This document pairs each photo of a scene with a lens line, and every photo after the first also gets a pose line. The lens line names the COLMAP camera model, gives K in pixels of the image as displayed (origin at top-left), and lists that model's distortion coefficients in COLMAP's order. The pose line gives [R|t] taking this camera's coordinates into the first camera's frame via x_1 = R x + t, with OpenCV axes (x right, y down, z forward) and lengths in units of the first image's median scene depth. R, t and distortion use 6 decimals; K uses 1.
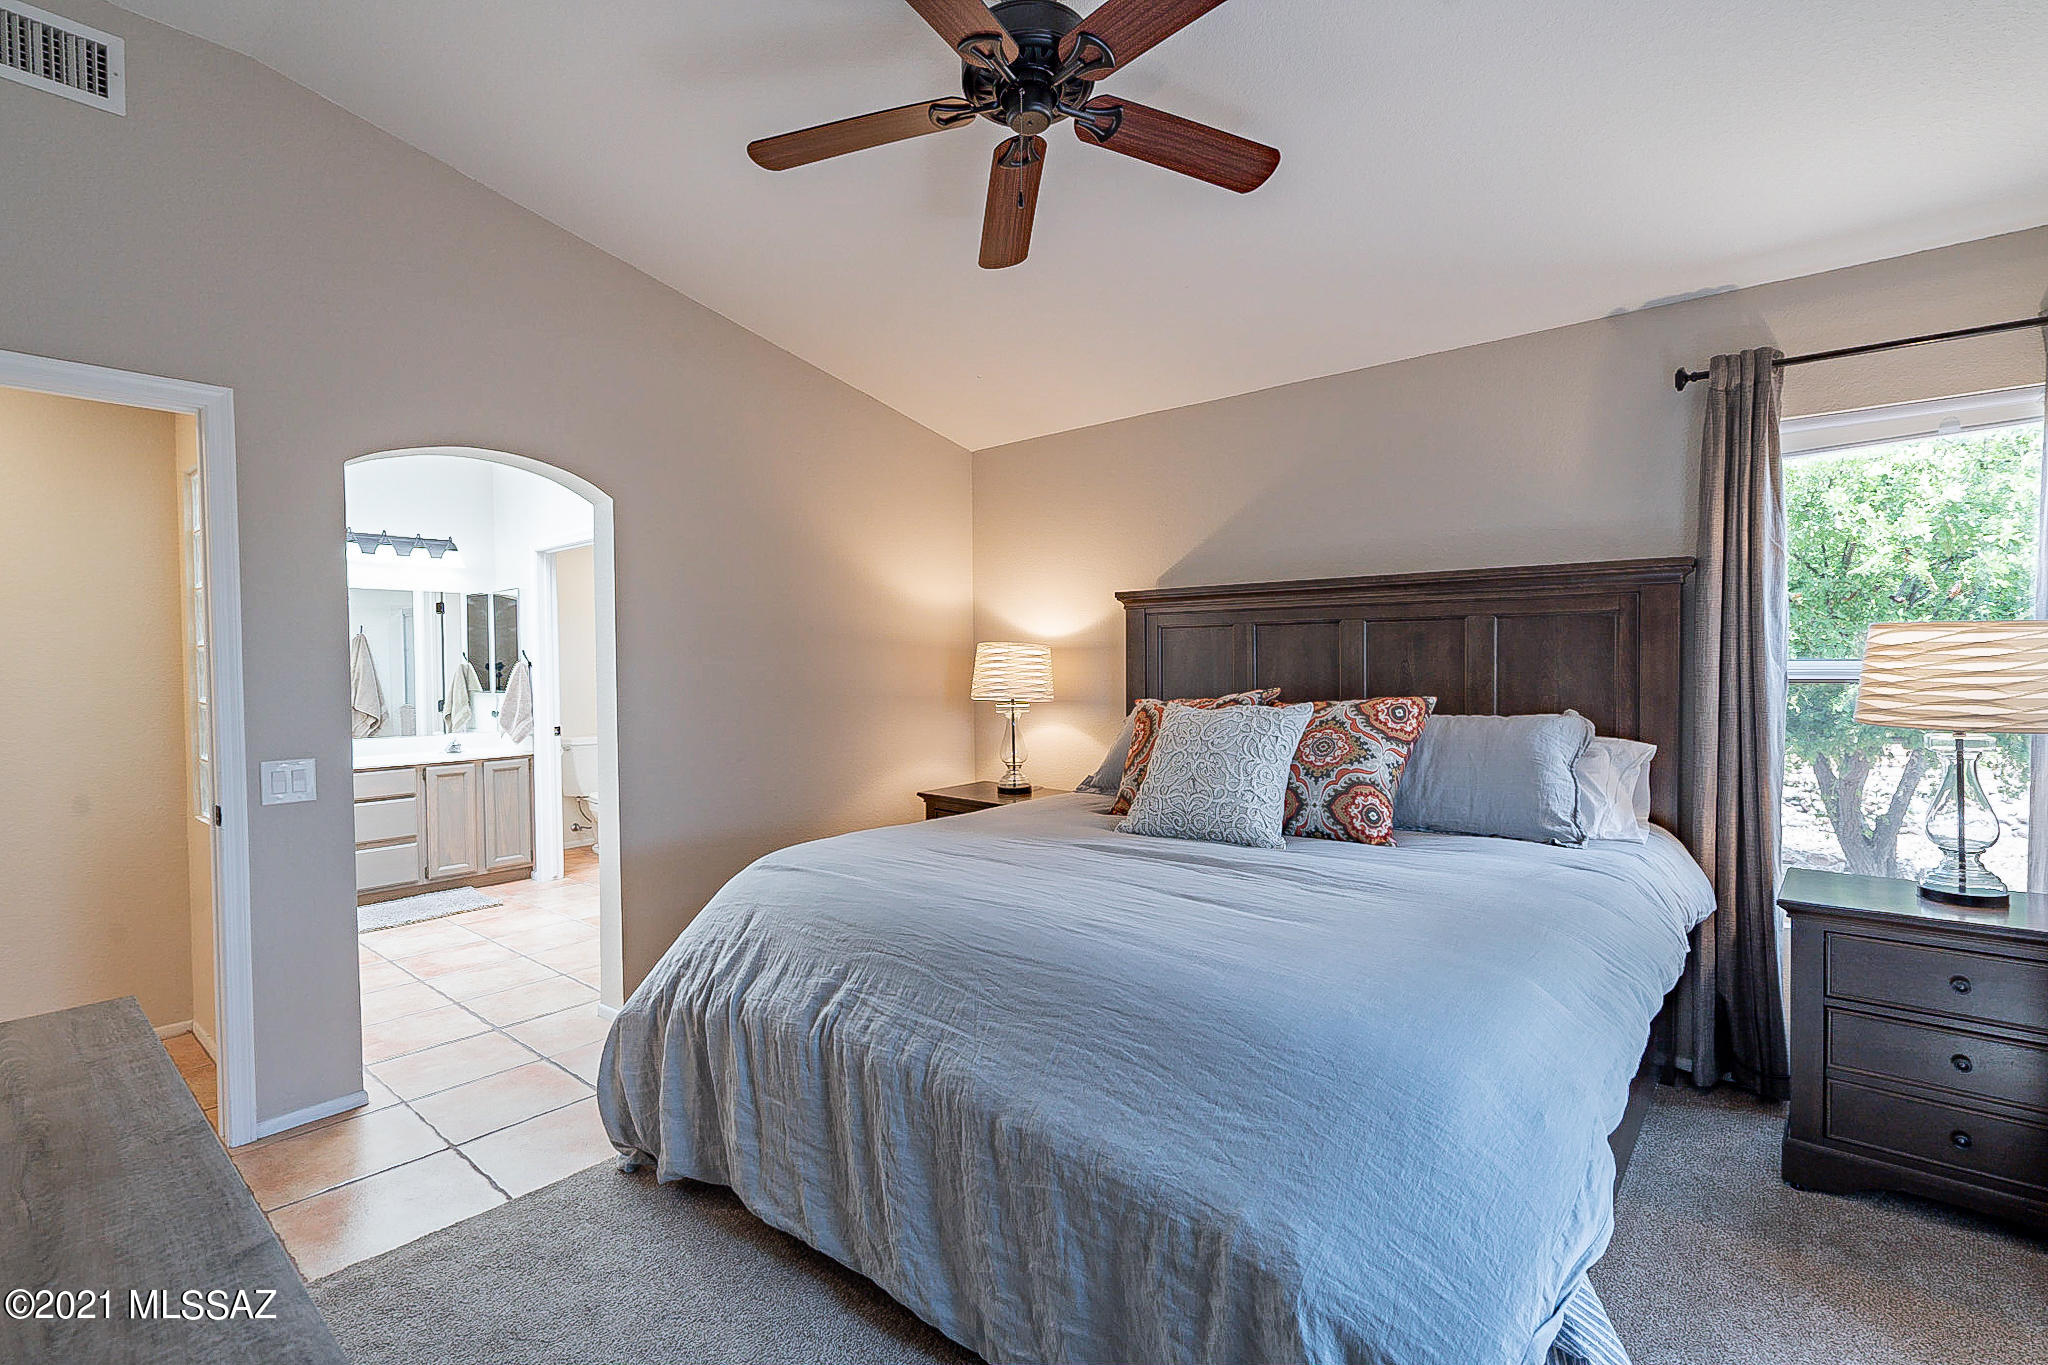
lens RADIAL K [[936.9, 0, 1029.8], [0, 936.9, 692.5], [0, 0, 1]] dist [-0.000464, 0.016370]
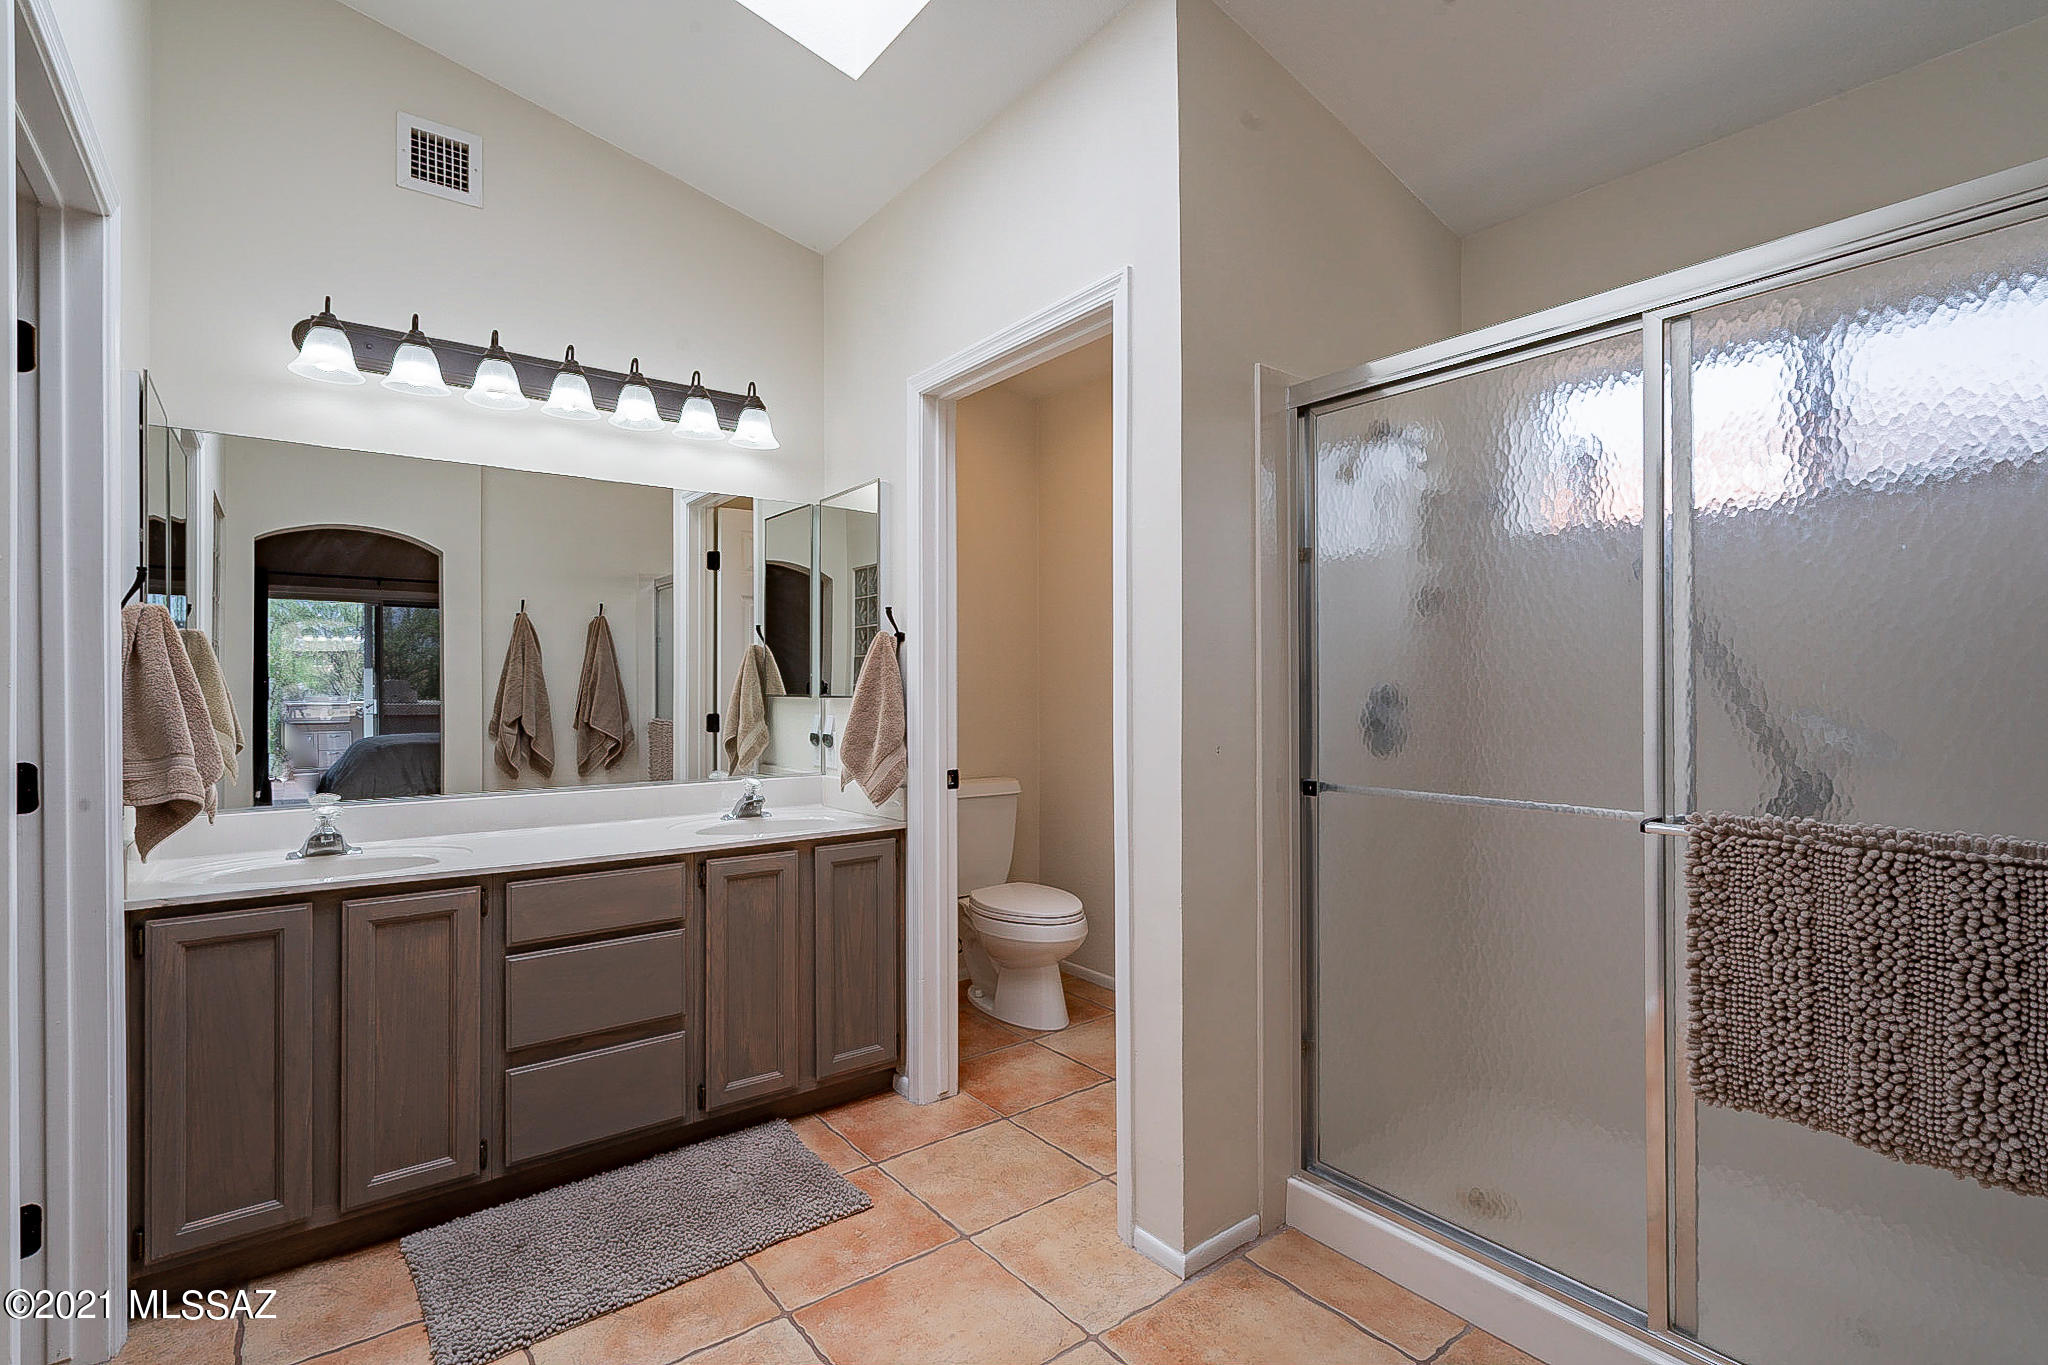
lens RADIAL K [[968.2, 0, 1024.0], [0, 968.2, 682.5], [0, 0, 1]] dist [-0.000952, -0.000041]
pose [[0.977713, 0.001479, -0.209942, -0.369396], [-0.009922, 0.999183, -0.039172, 0.011481], [0.209712, 0.040382, 0.976929, 0.536873]]
